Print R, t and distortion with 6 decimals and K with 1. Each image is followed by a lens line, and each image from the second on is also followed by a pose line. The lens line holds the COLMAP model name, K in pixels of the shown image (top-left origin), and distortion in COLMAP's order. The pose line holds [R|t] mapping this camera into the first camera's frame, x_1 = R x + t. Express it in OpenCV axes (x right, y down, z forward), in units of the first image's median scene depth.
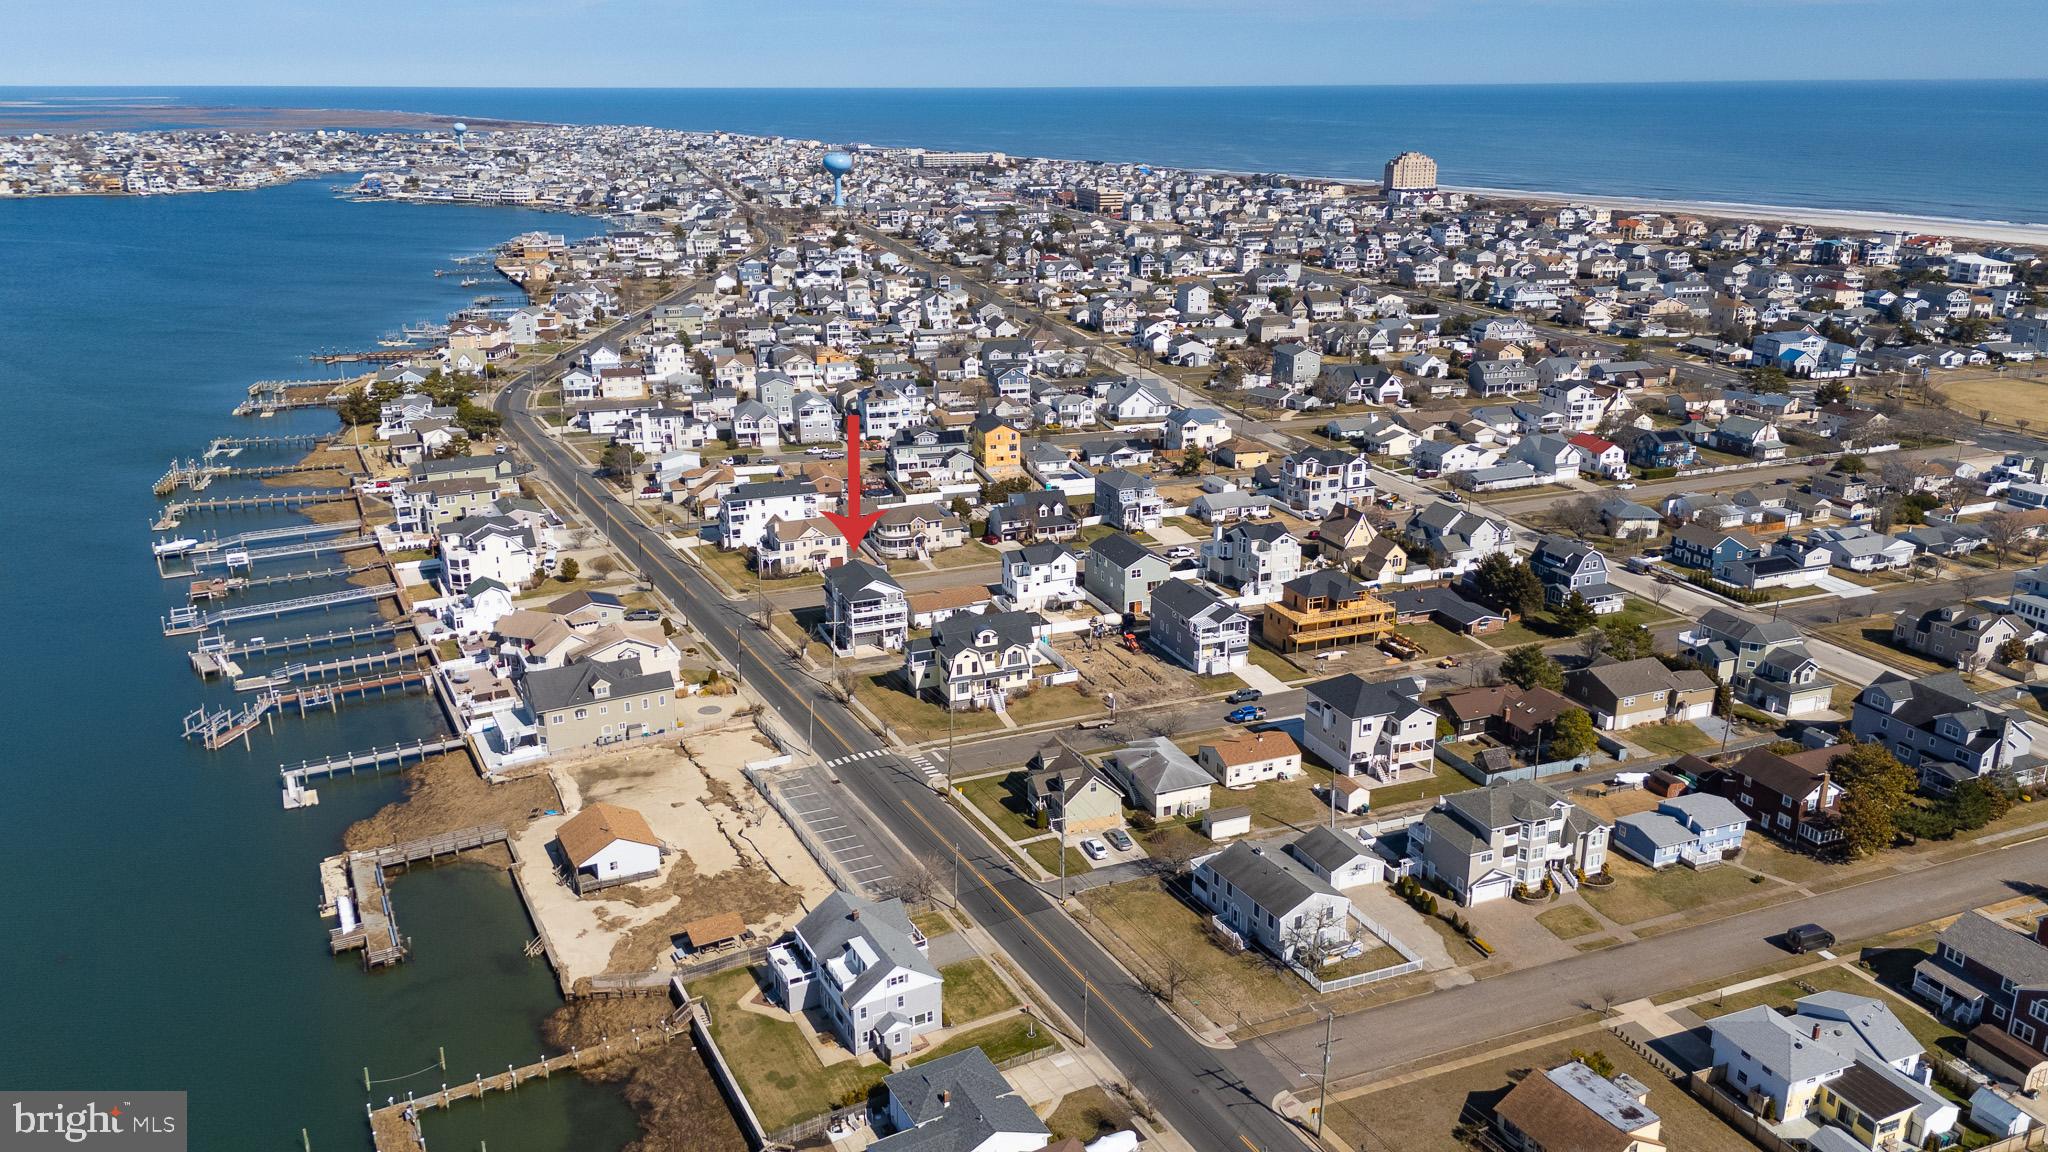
lens RADIAL K [[1497.5, 0, 1024.0], [0, 1497.5, 576.0], [0, 0, 1]] dist [0.097042, -0.113595]
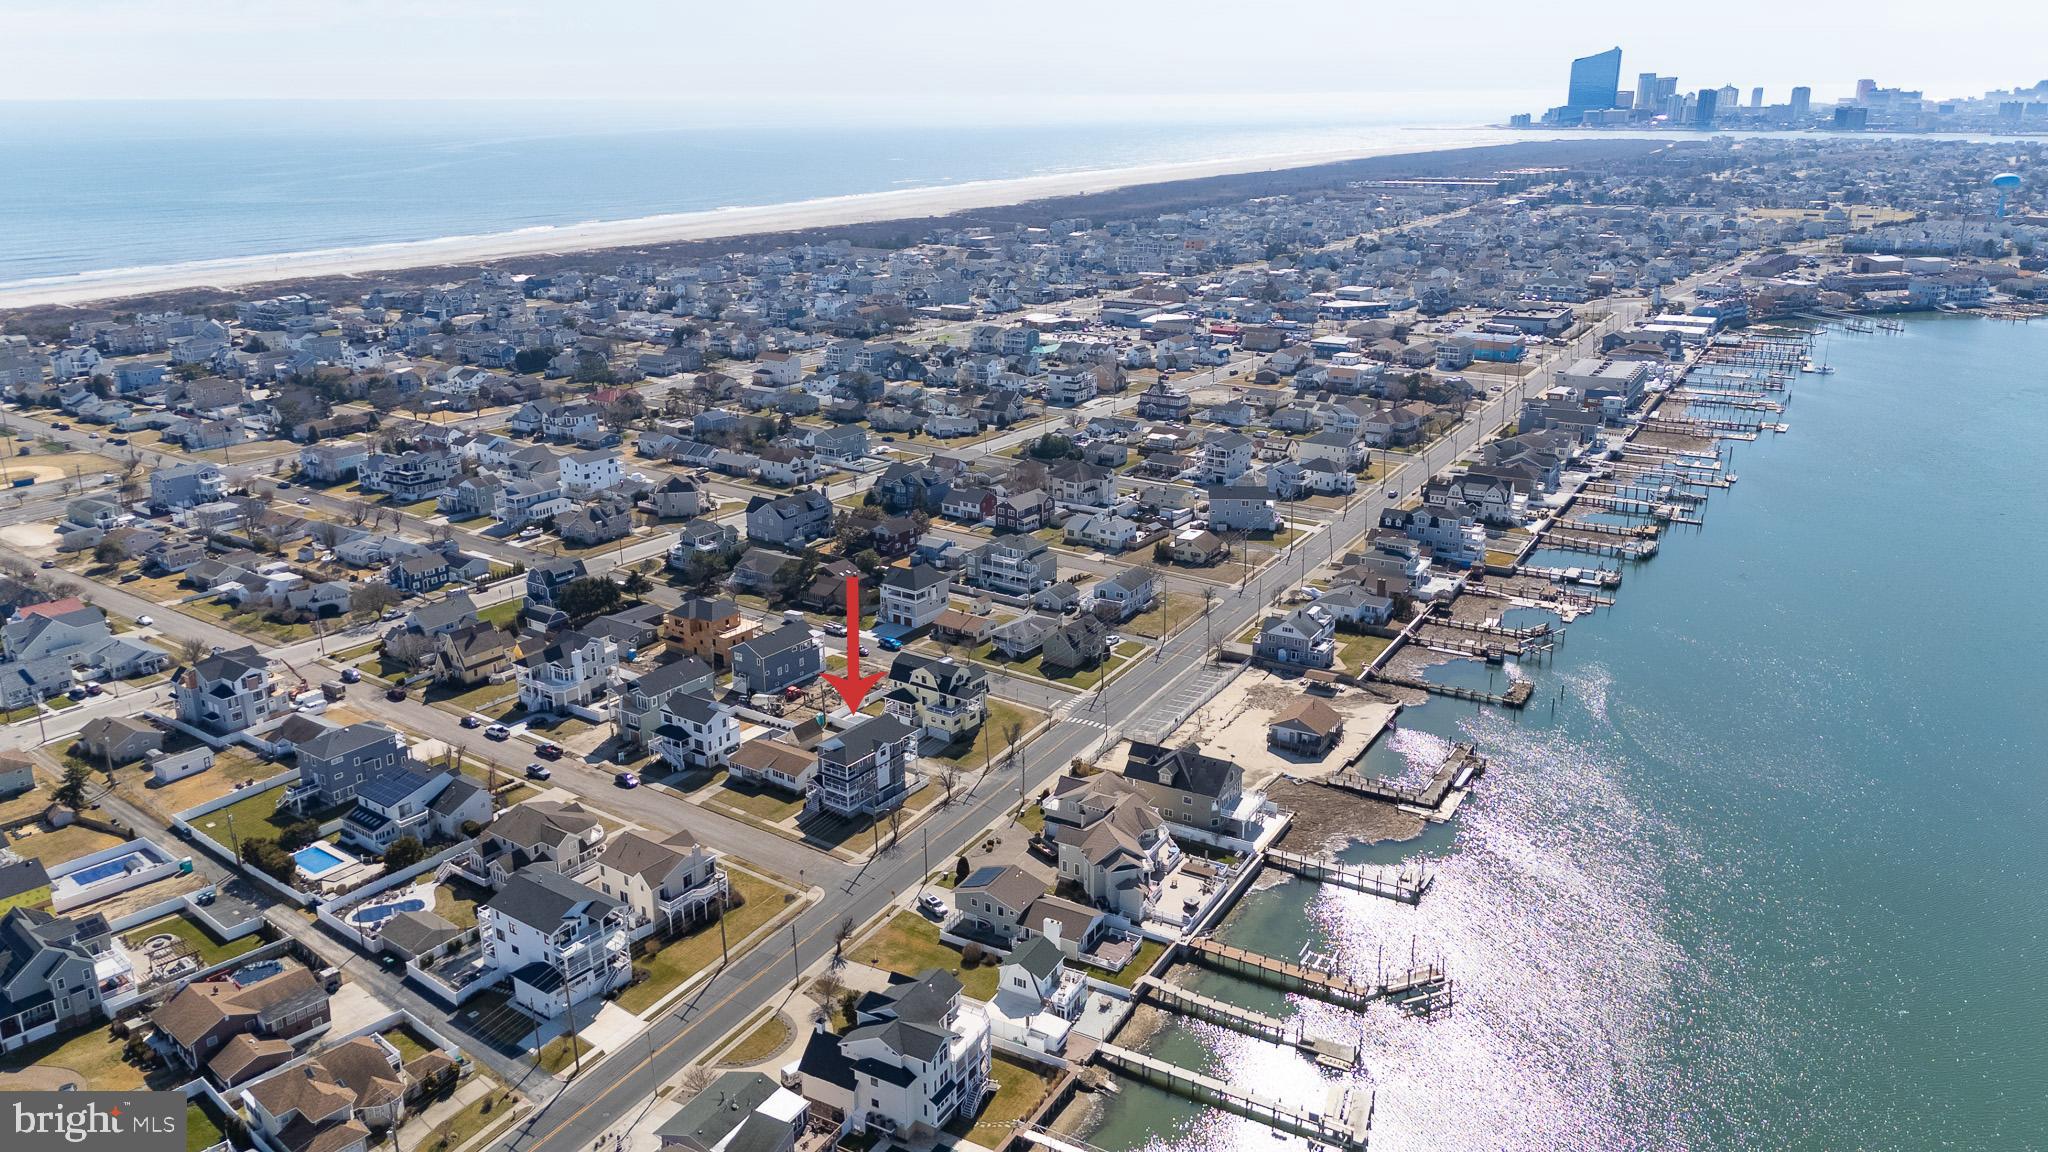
lens RADIAL K [[1497.5, 0, 1024.0], [0, 1497.5, 576.0], [0, 0, 1]] dist [0.097042, -0.113595]
pose [[-0.533032, -0.251075, 0.807984, -0.779424], [0.271143, 0.853903, 0.444220, -0.414854], [-0.801472, 0.455863, -0.387081, 1.042583]]
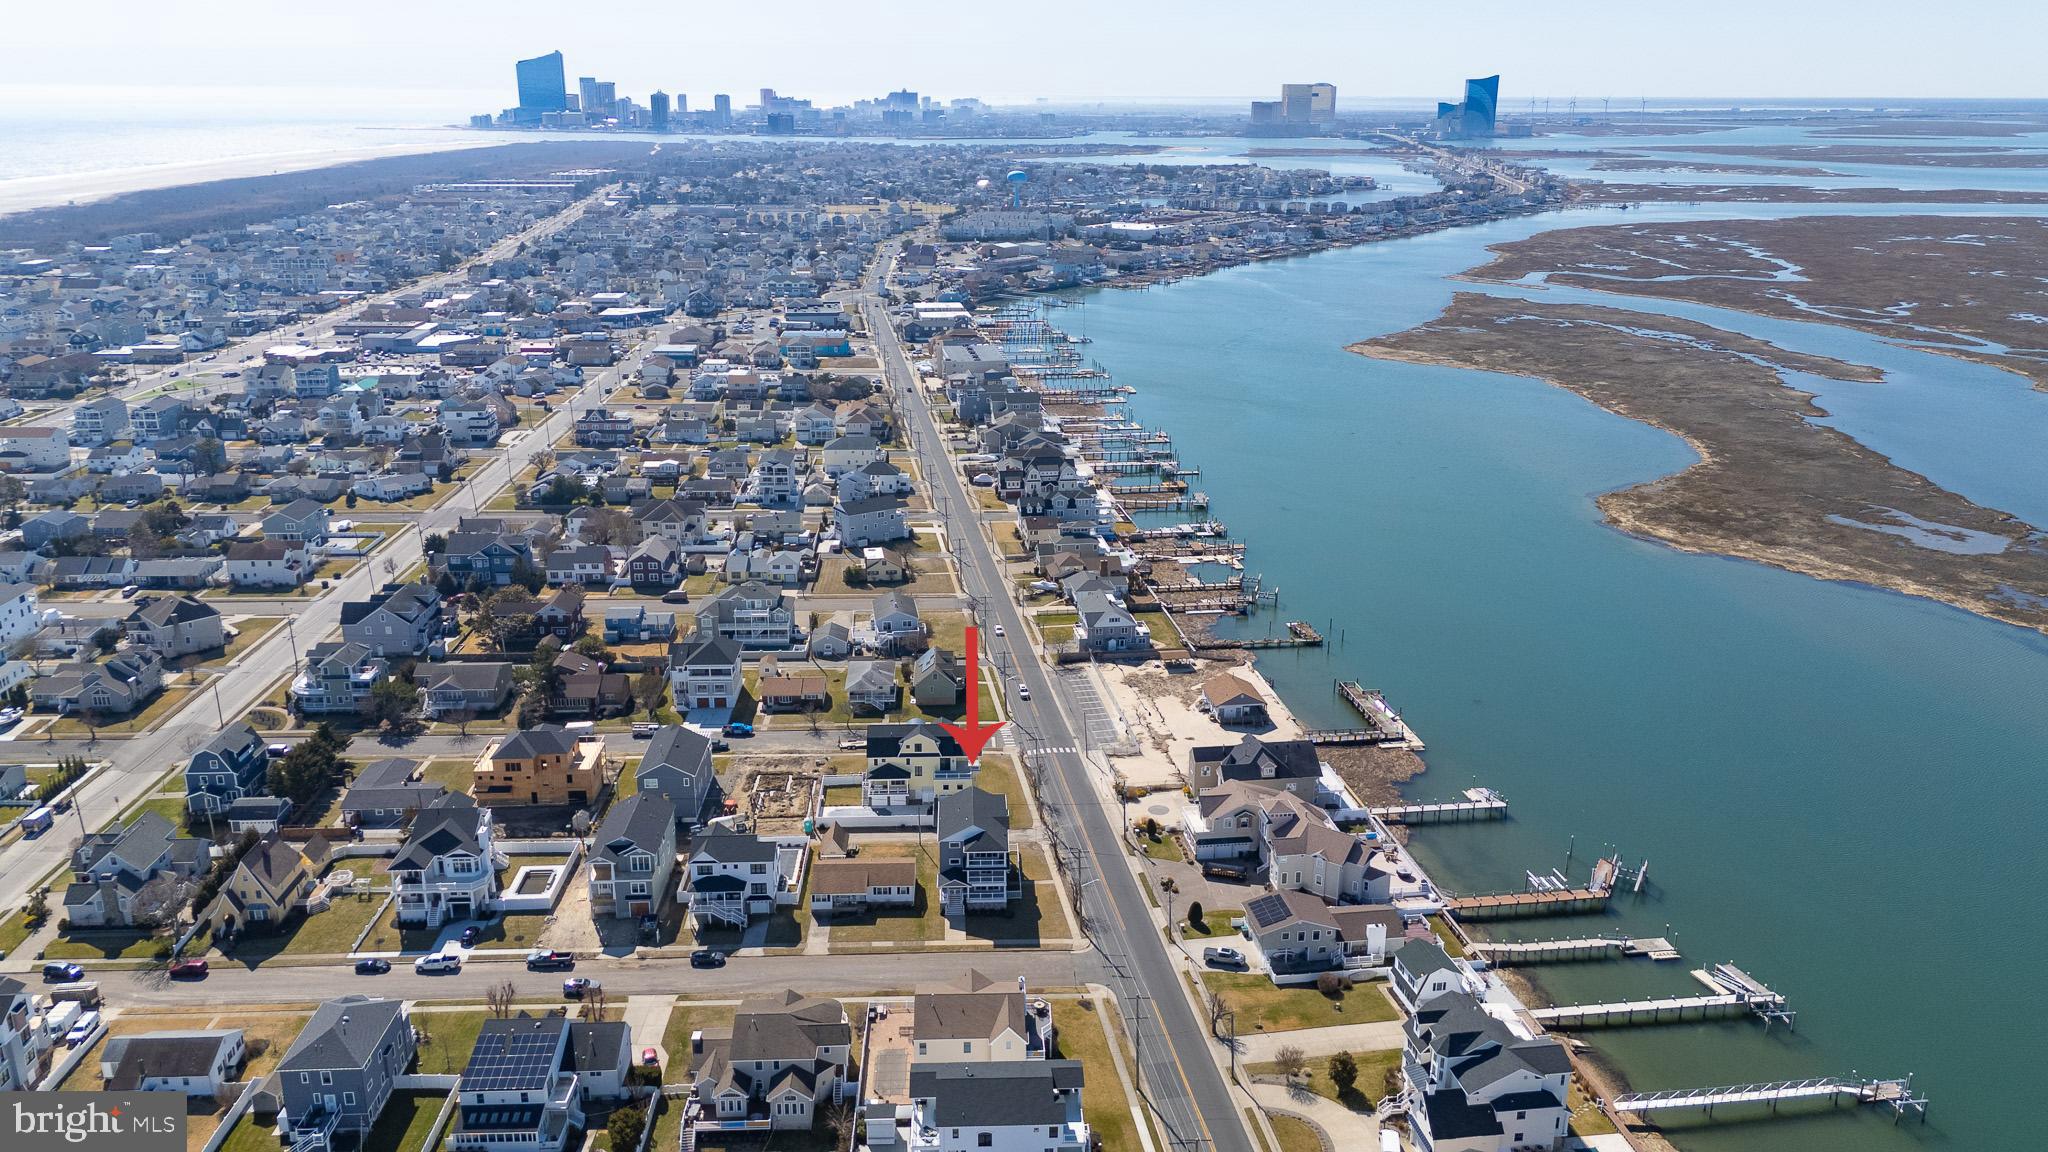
lens RADIAL K [[1497.5, 0, 1024.0], [0, 1497.5, 576.0], [0, 0, 1]] dist [0.106033, -0.159130]
pose [[-0.943237, -0.103182, 0.315686, -0.330700], [0.100745, 0.816840, 0.567998, -0.505913], [-0.316472, 0.567561, -0.760079, 1.314991]]
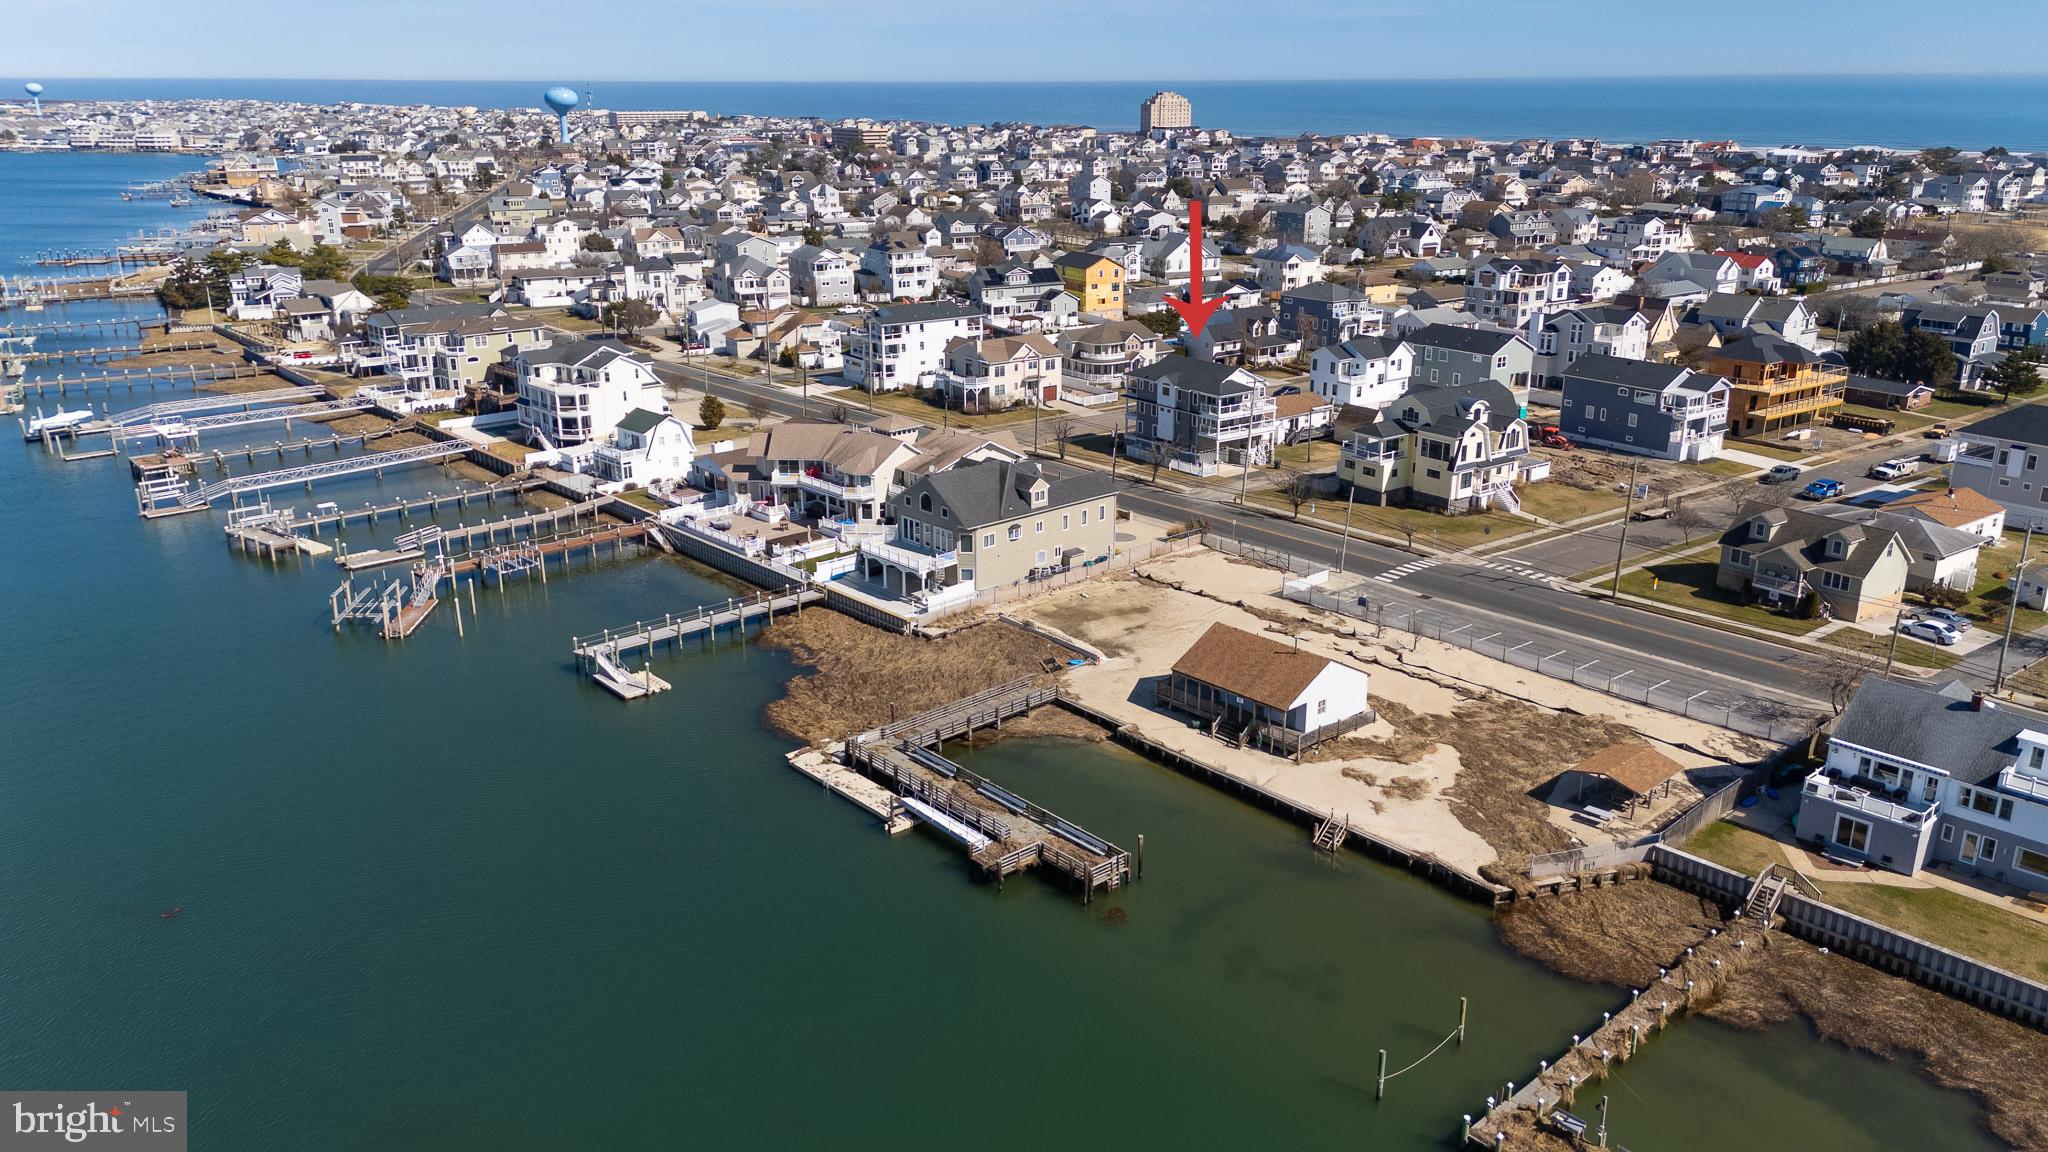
lens RADIAL K [[1497.5, 0, 1024.0], [0, 1497.5, 576.0], [0, 0, 1]] dist [0.106033, -0.159130]
pose [[0.971104, -0.072821, 0.227274, -0.304926], [0.072836, 0.997309, 0.008334, 0.073132], [-0.227269, 0.008461, 0.973795, 0.255277]]
